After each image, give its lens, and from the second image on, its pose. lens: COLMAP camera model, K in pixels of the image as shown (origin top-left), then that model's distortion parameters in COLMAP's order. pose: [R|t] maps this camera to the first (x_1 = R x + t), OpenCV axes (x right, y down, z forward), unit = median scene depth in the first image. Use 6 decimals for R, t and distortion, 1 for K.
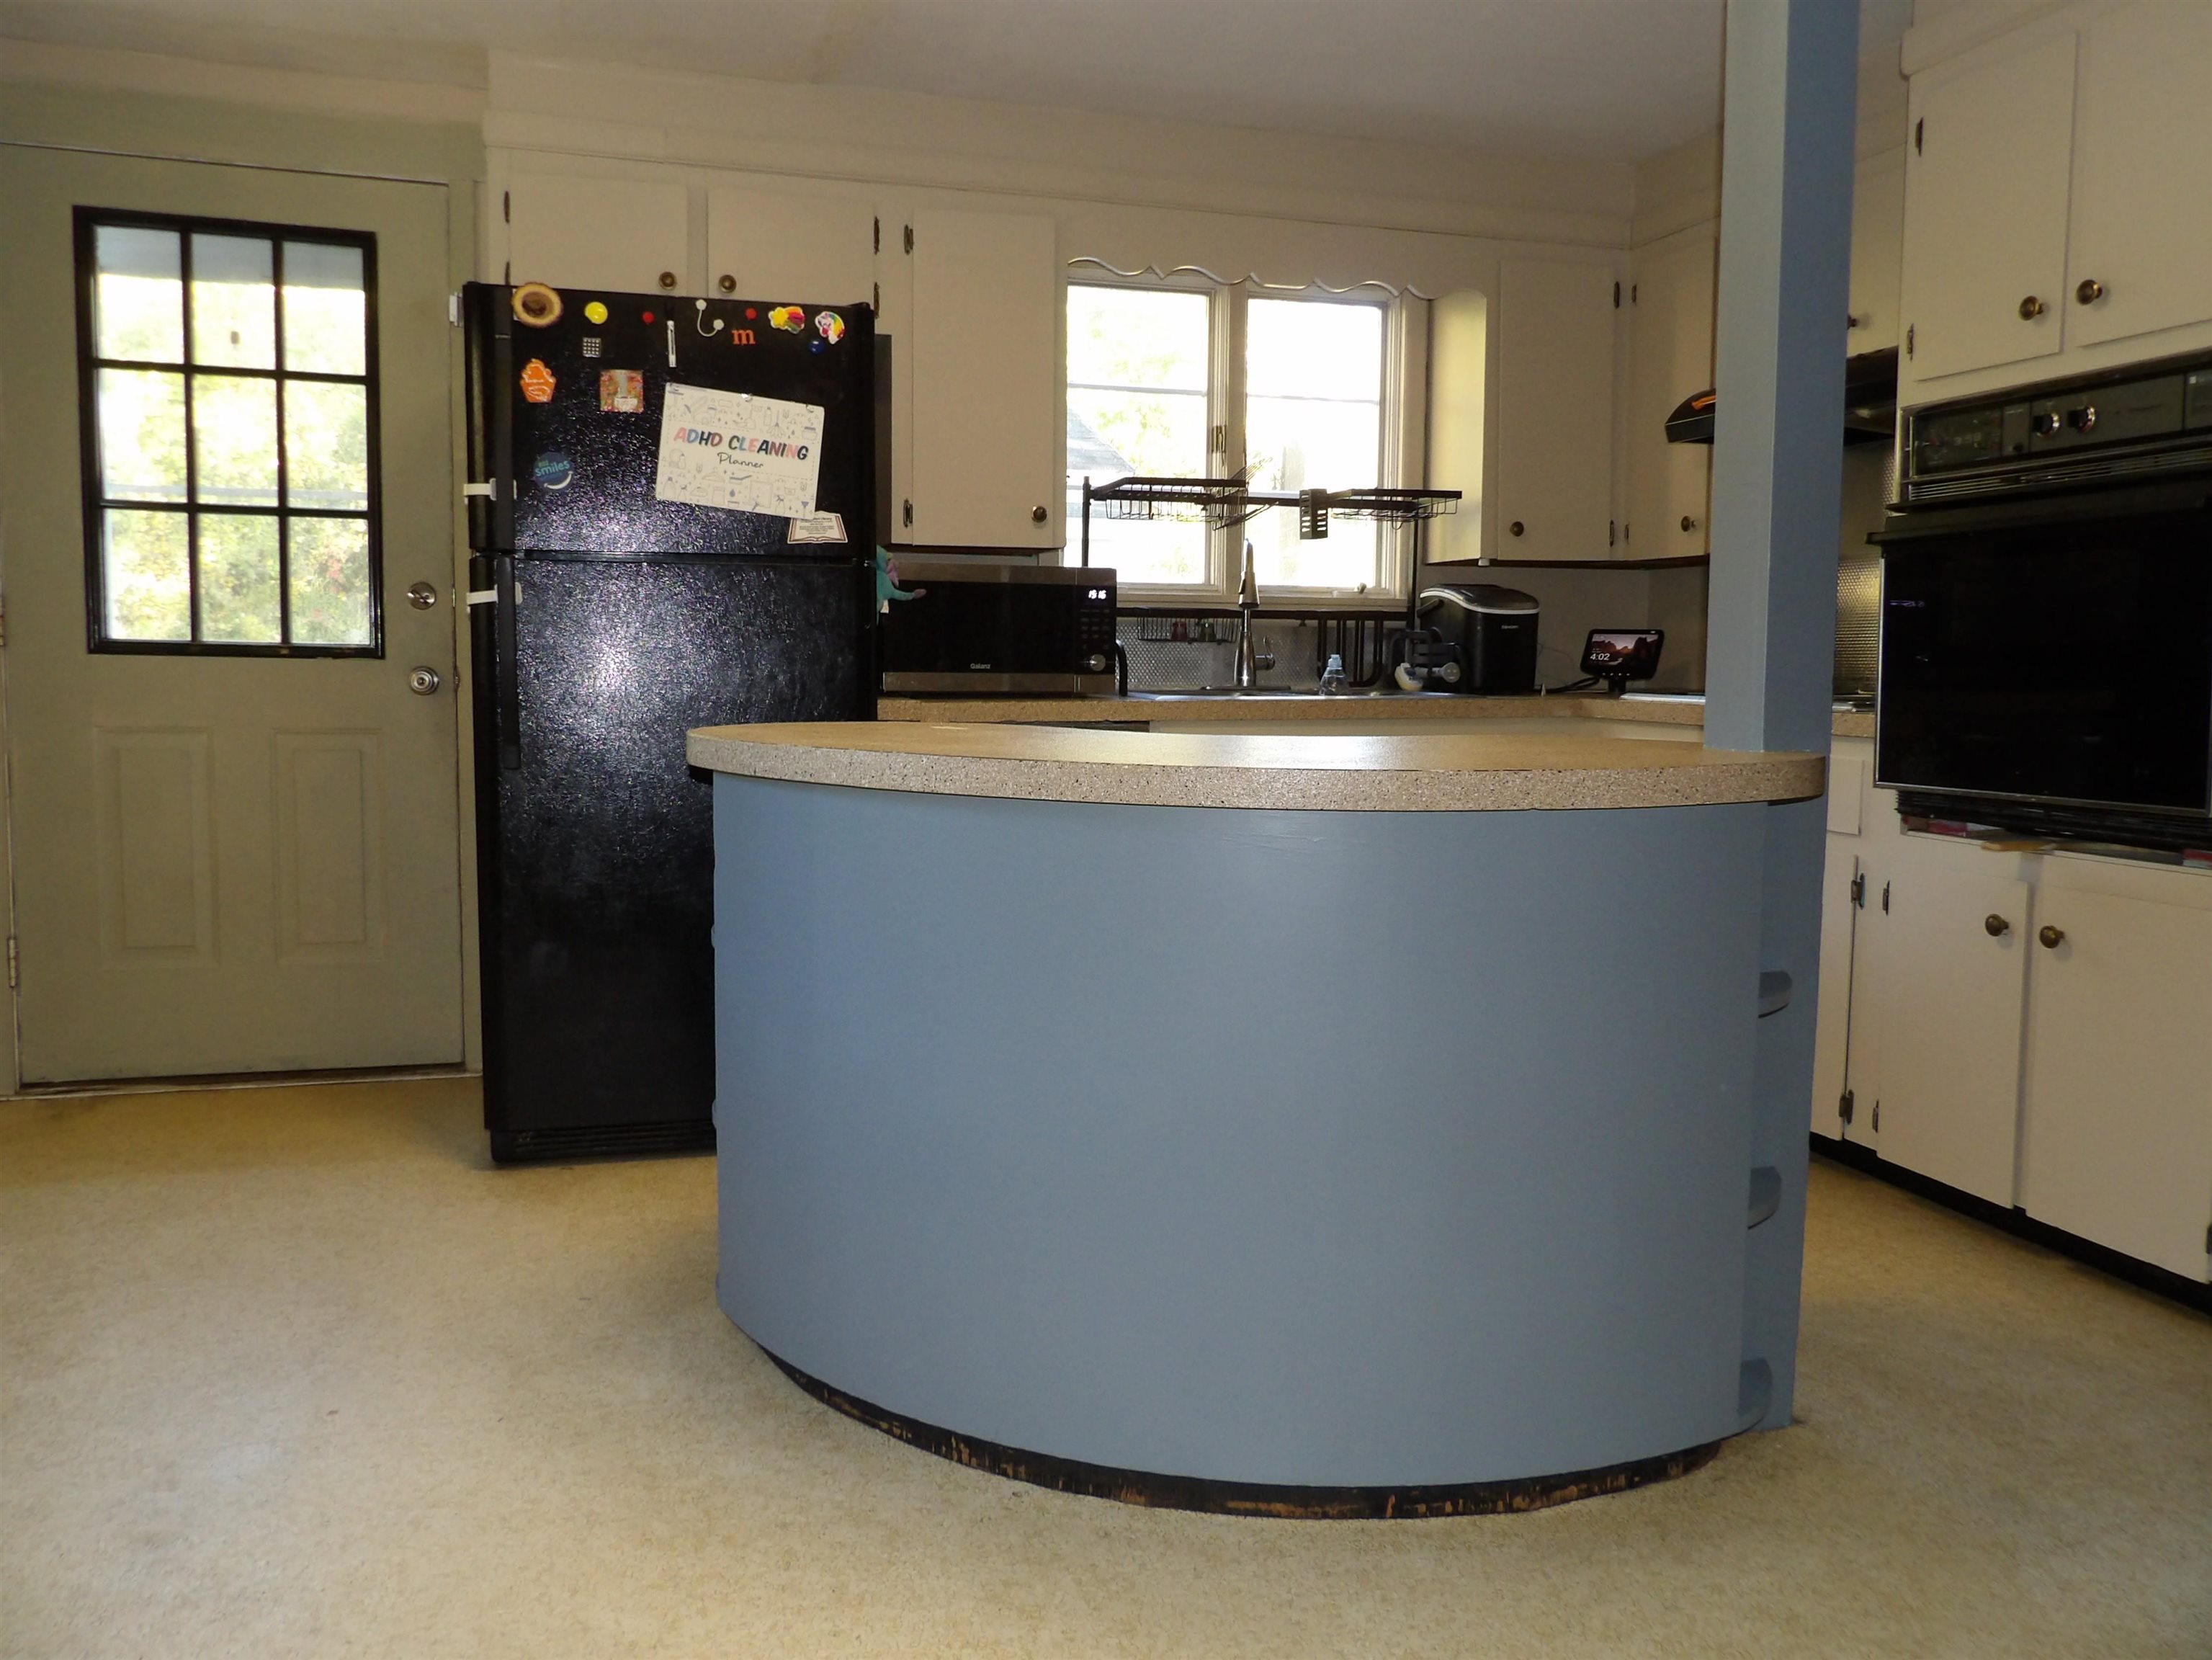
lens RADIAL K [[1568.3, 0, 1099.5], [0, 1568.3, 779.8], [0, 0, 1]] dist [-0.036467, 0.032601]
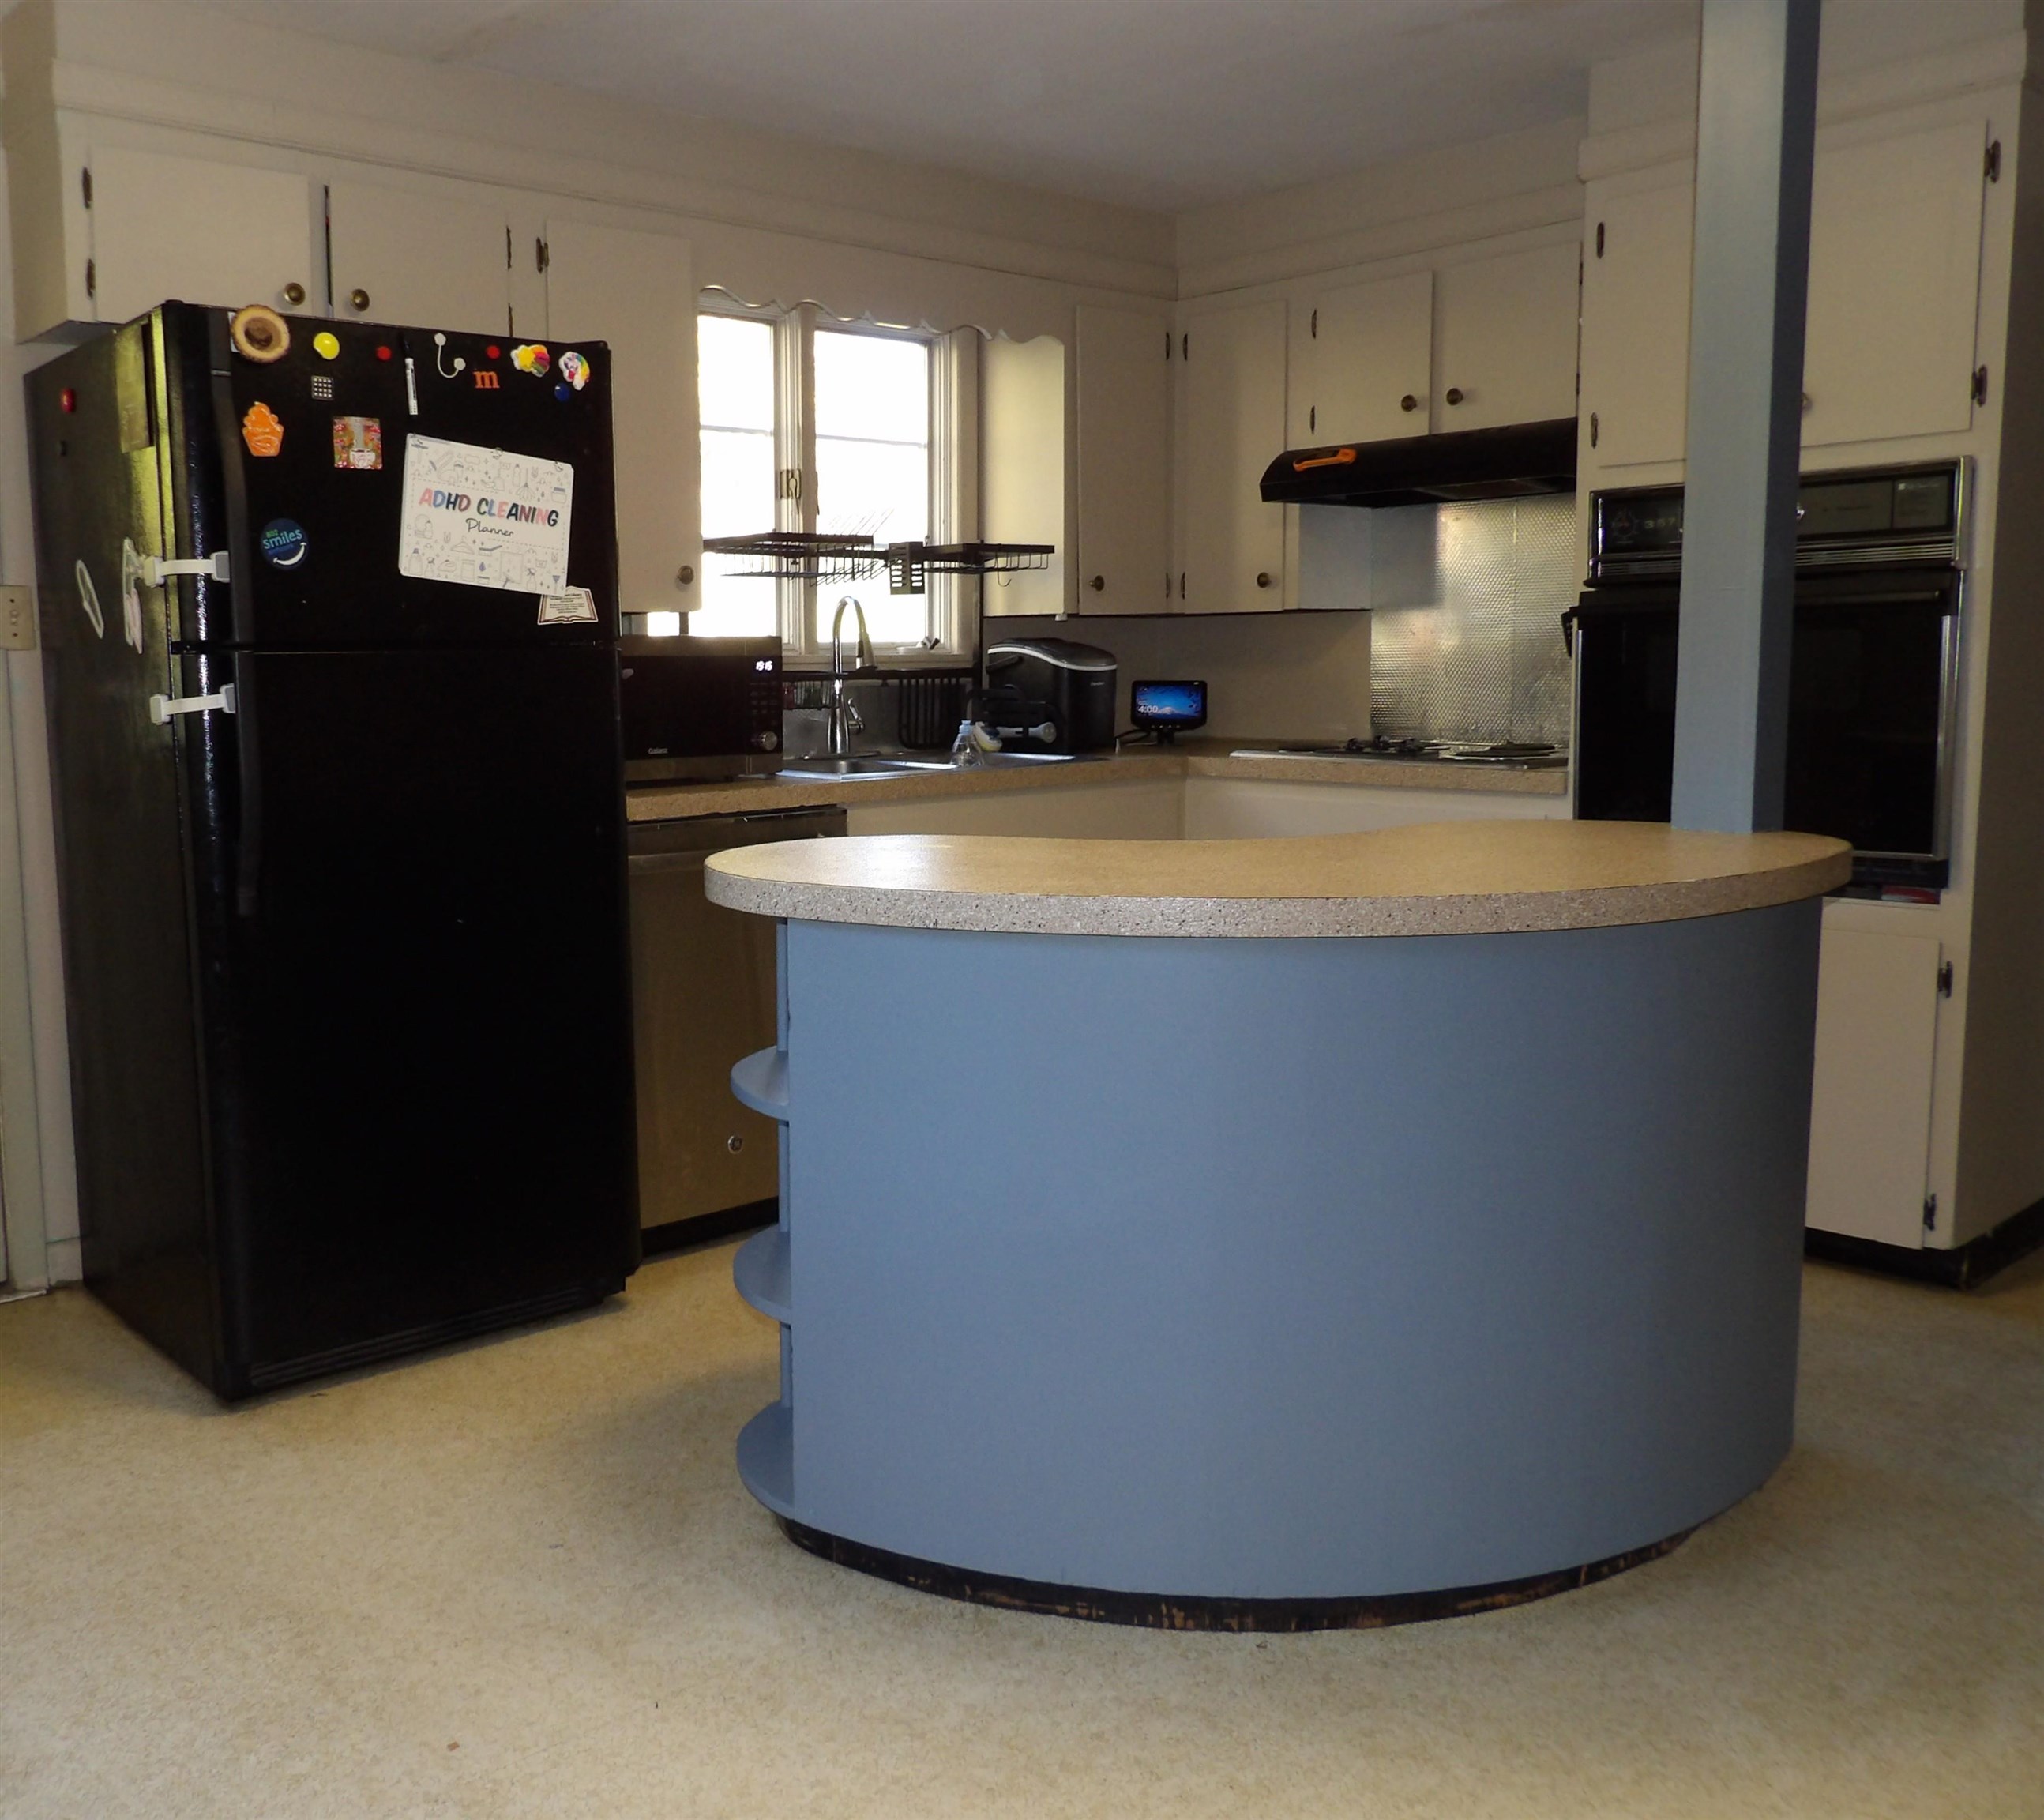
lens RADIAL K [[1736.5, 0, 800.1], [0, 1736.5, 854.4], [0, 0, 1]] dist [-0.057031, 0.063712]
pose [[0.929521, -0.062568, 0.363422, -0.423955], [0.052475, 0.997915, 0.037590, -0.055689], [-0.365016, -0.015870, 0.930866, 0.072877]]
